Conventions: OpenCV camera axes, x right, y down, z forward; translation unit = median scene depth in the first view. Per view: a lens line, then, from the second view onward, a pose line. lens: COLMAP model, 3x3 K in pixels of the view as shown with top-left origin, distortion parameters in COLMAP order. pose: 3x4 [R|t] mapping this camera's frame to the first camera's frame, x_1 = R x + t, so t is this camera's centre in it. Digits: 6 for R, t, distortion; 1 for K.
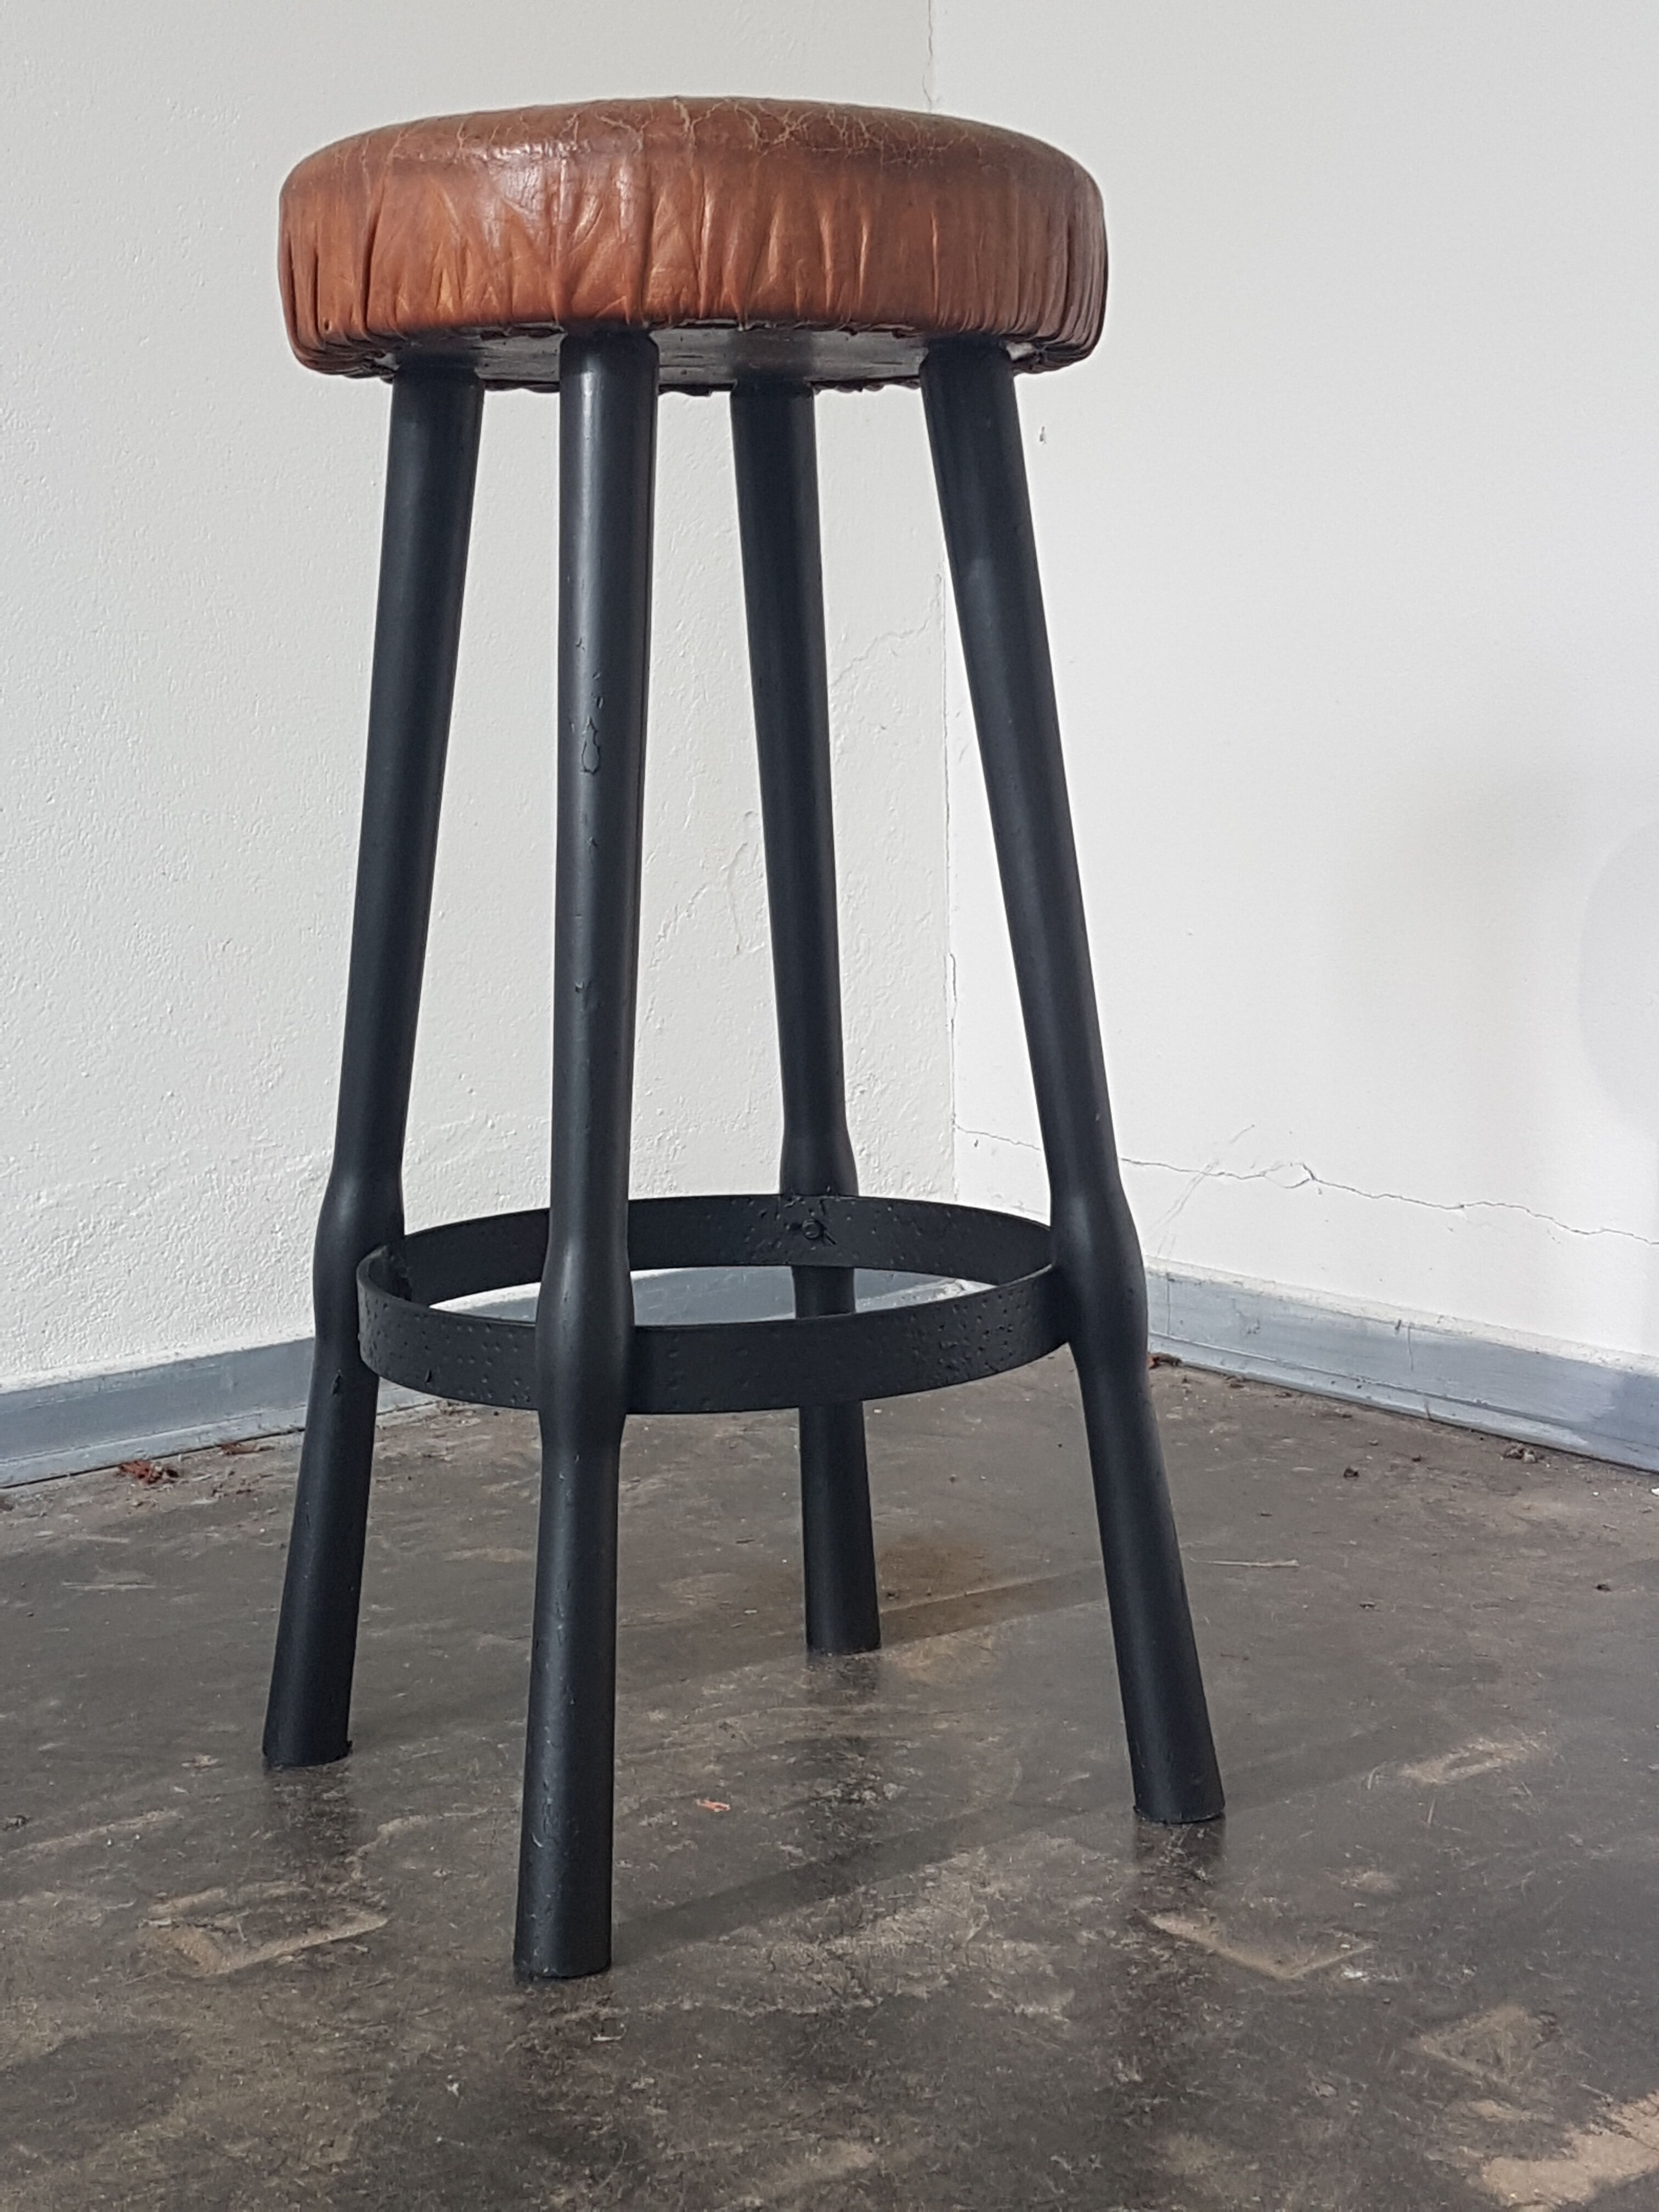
lens RADIAL K [[3711.3, 0, 868.7], [0, 3711.3, 1100.7], [0, 0, 1]] dist [0.266431, 0.000000]
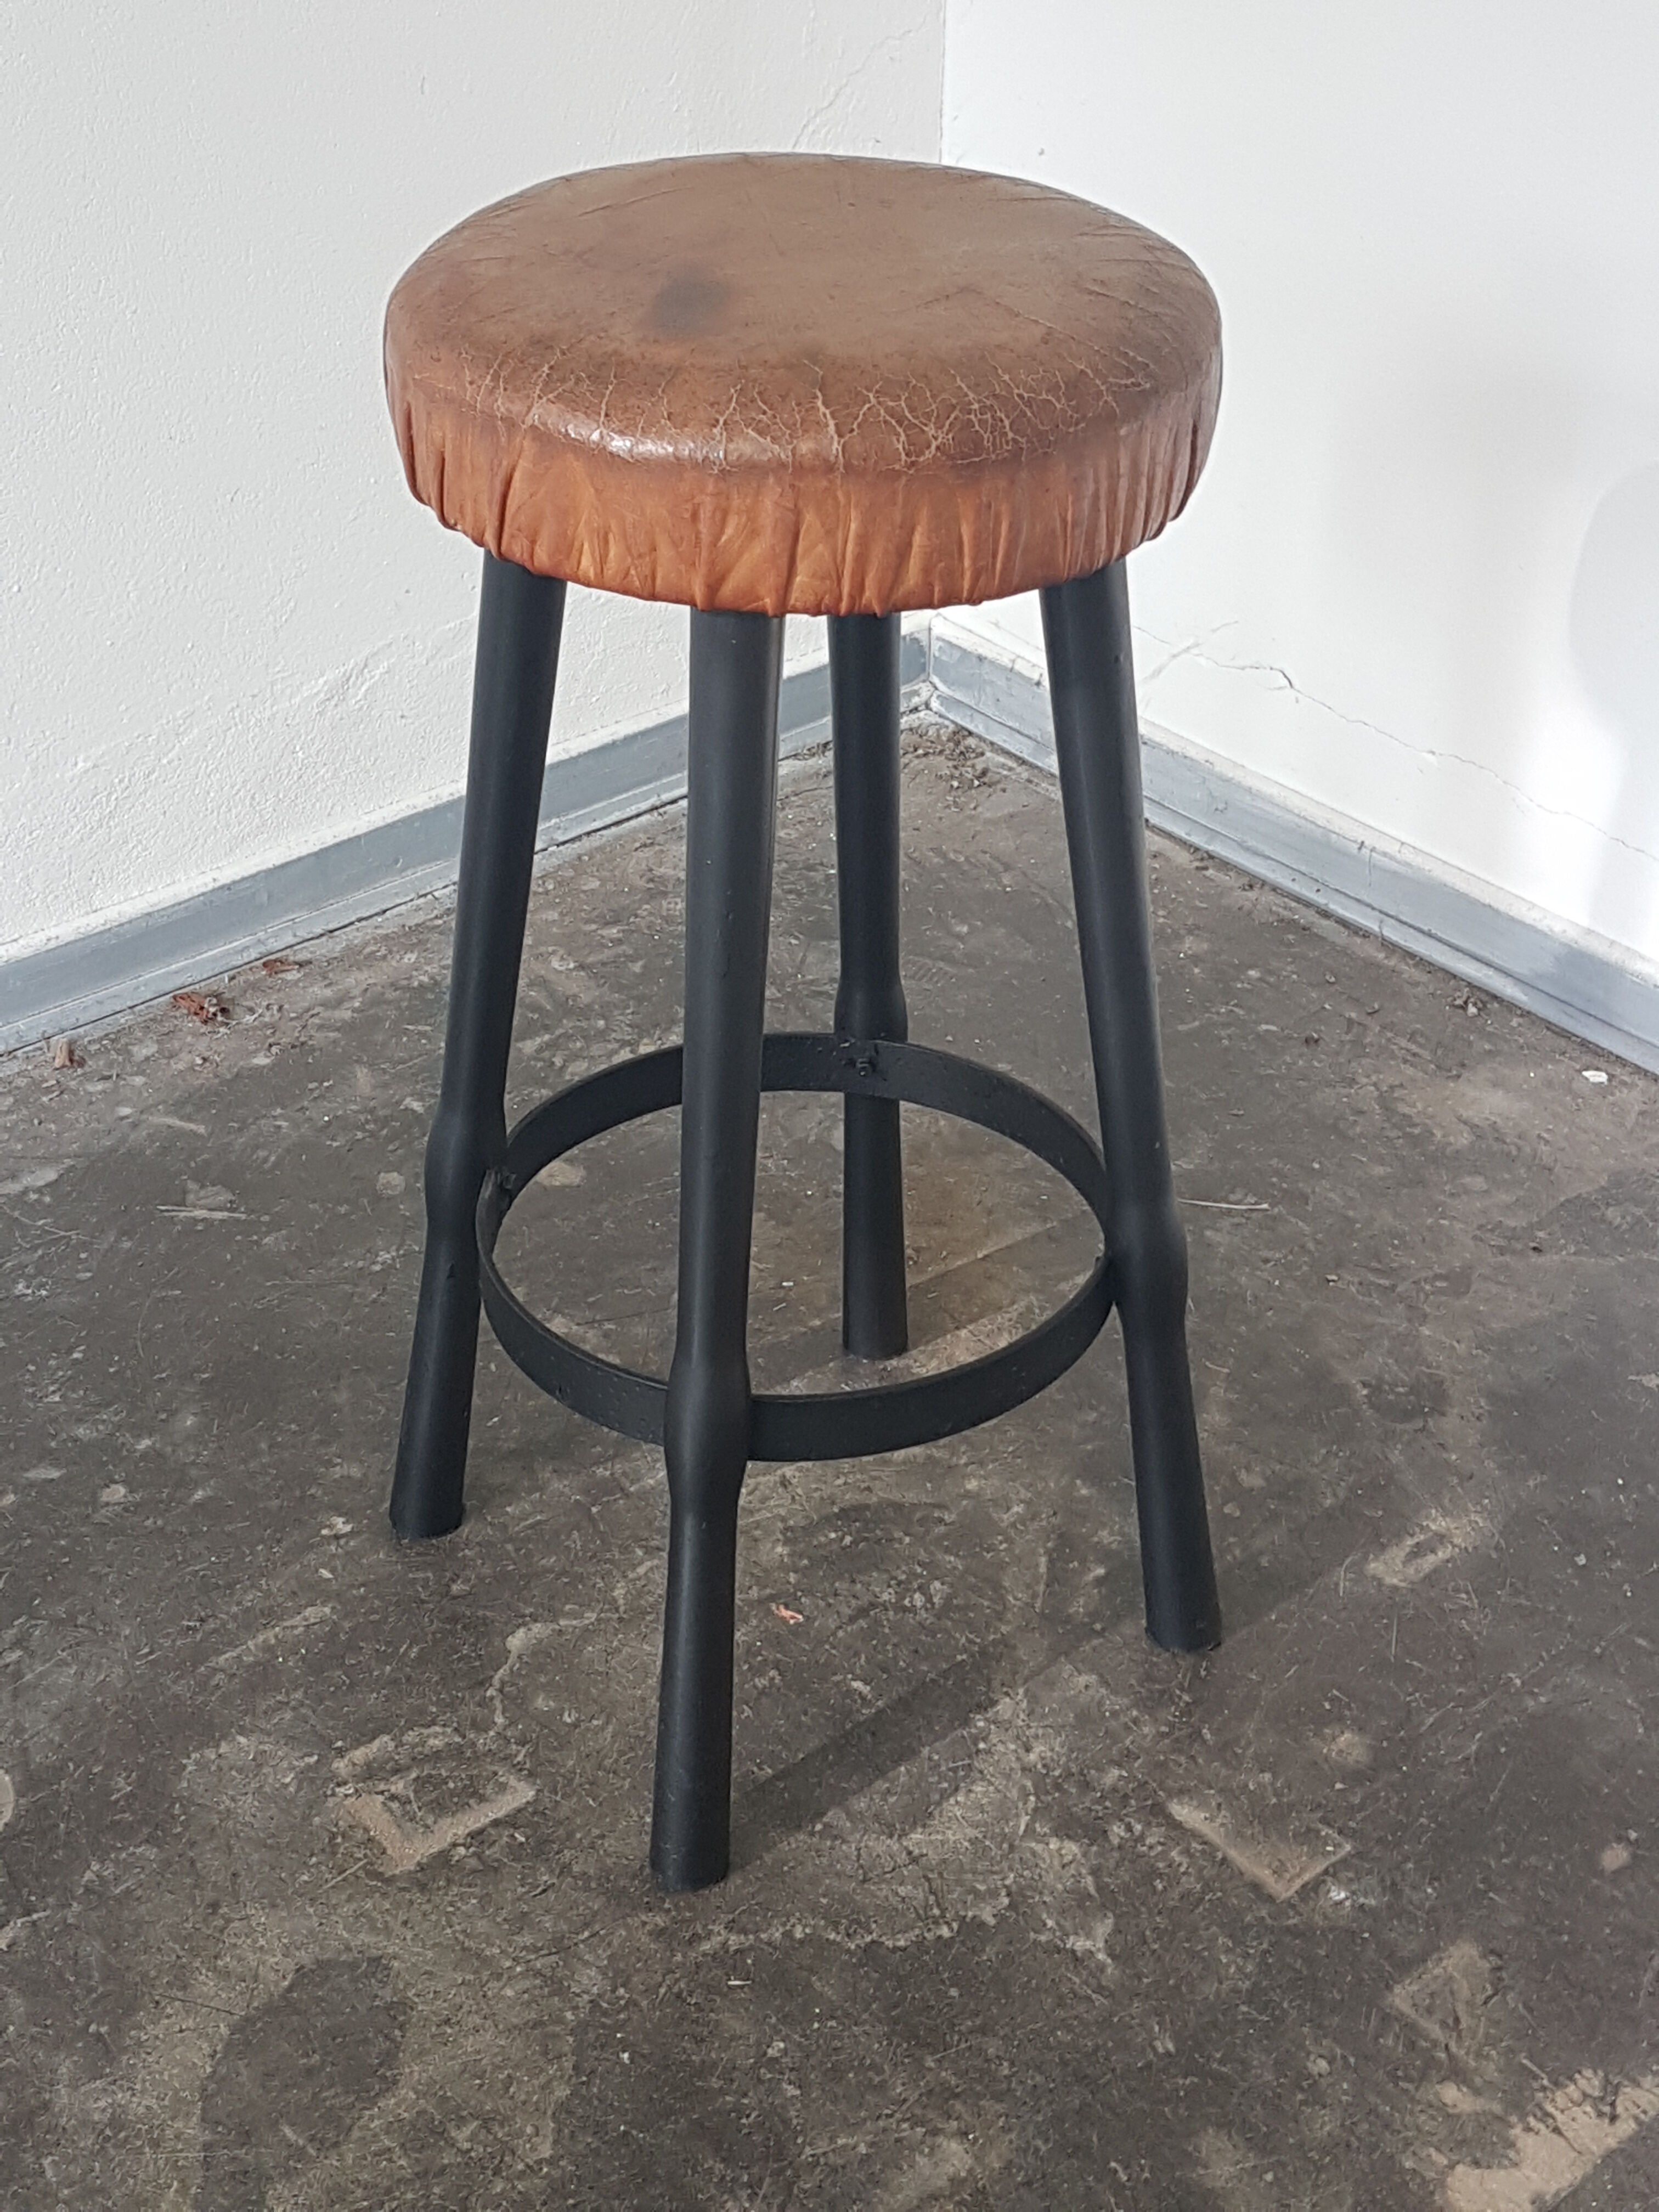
lens RADIAL K [[3711.3, 0, 848.9], [0, 3711.3, 1129.8], [0, 0, 1]] dist [0.266431, 0.000000]
pose [[0.998390, -0.000693, 0.056727, -0.096043], [-0.025756, 0.885396, 0.464123, -0.531724], [-0.050547, -0.464837, 0.883952, 0.037046]]
